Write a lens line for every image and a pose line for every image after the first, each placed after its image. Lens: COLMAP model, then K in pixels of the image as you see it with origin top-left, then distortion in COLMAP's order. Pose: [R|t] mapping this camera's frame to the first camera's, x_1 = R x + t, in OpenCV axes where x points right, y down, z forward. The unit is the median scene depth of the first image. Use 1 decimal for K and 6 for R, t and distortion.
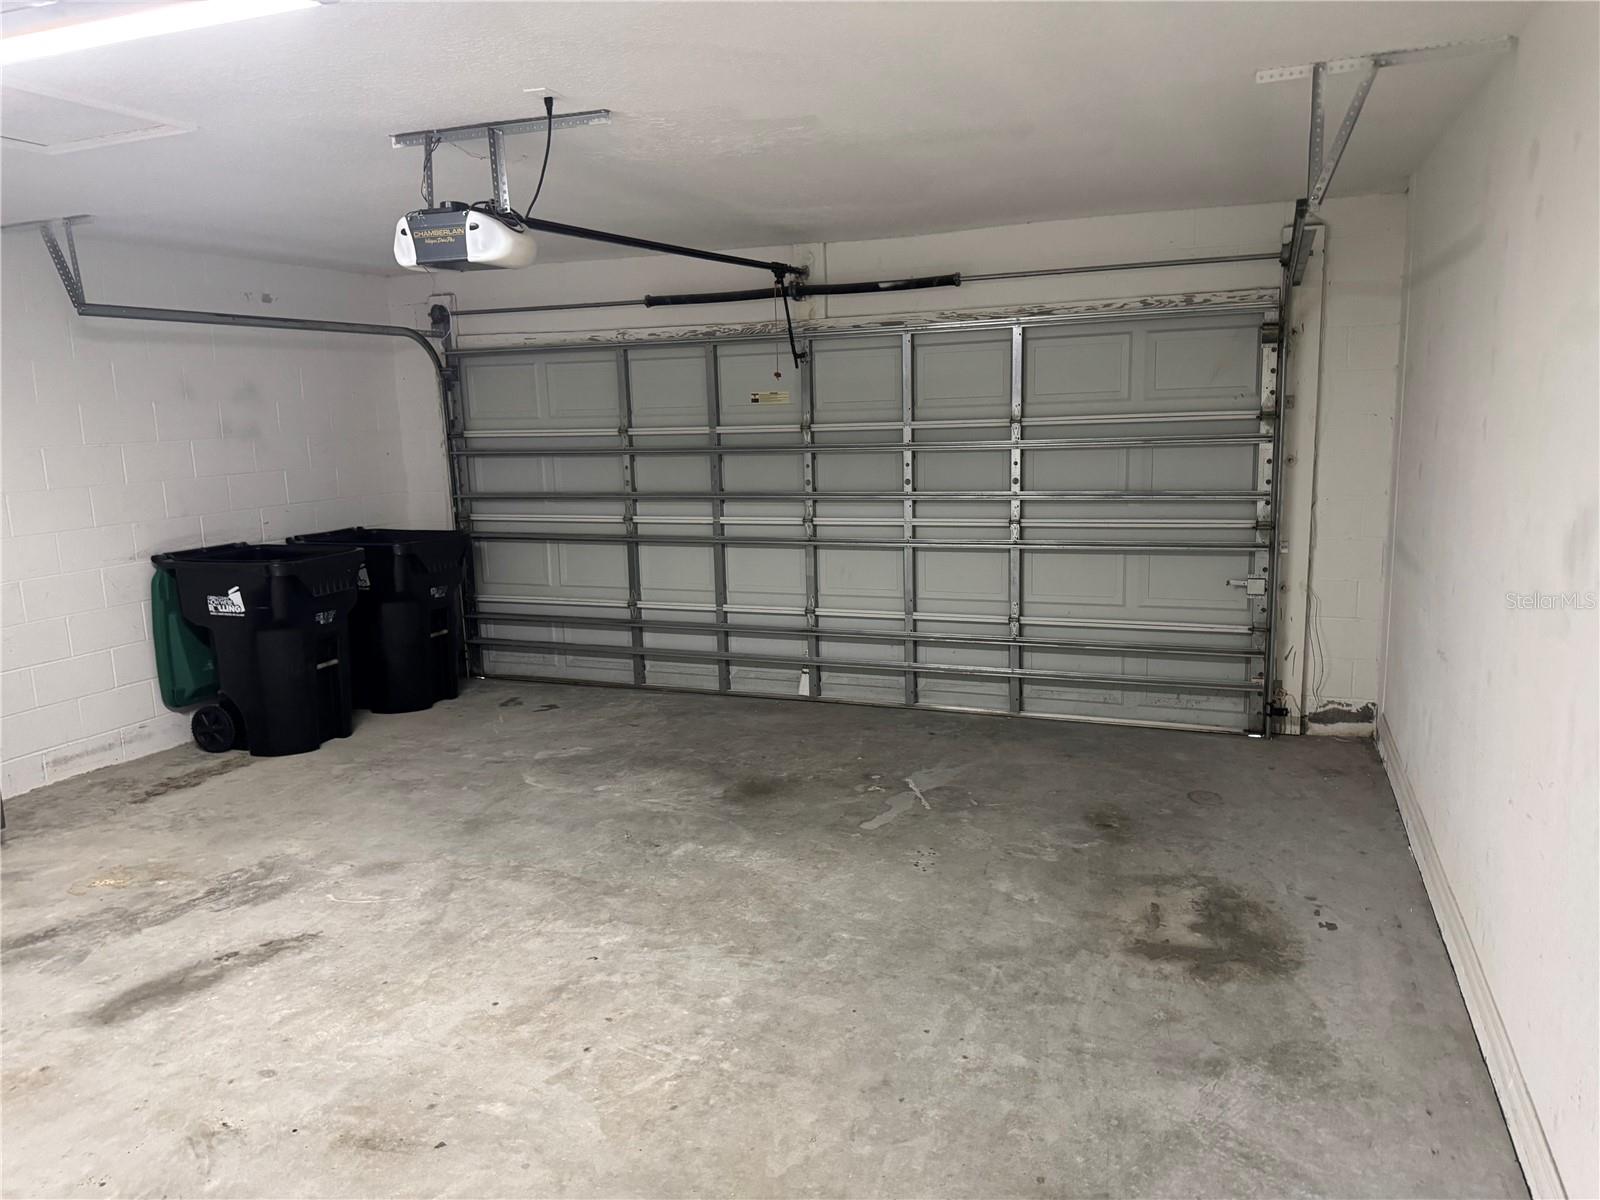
lens RADIAL K [[1112.3, 0, 790.1], [0, 1112.3, 603.1], [0, 0, 1]] dist [0.001861, -0.002651]
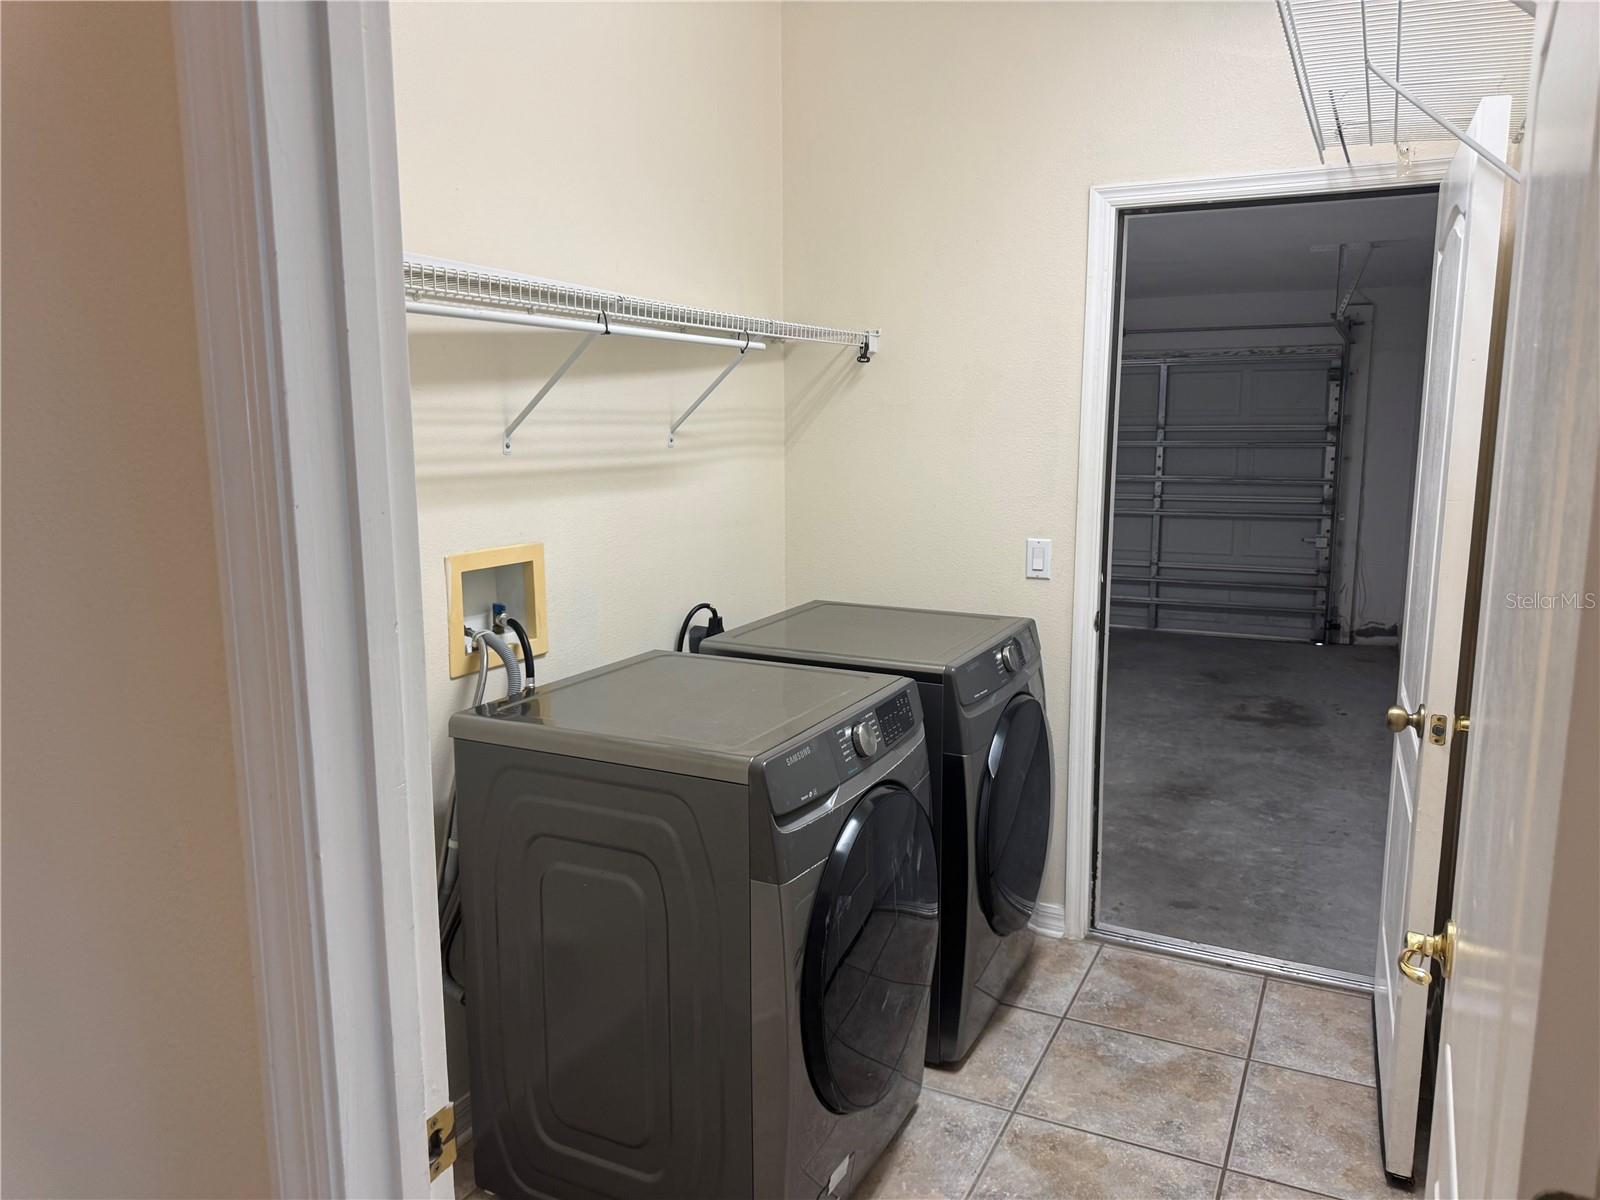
lens RADIAL K [[1150.4, 0, 800.0], [0, 1150.4, 600.0], [0, 0, 1]] dist [-0.003731, -0.001880]
pose [[0.996796, 0.039217, -0.069719, -0.171670], [-0.040554, 0.999017, -0.017876, 0.120155], [0.068949, 0.020646, 0.997407, -0.596249]]
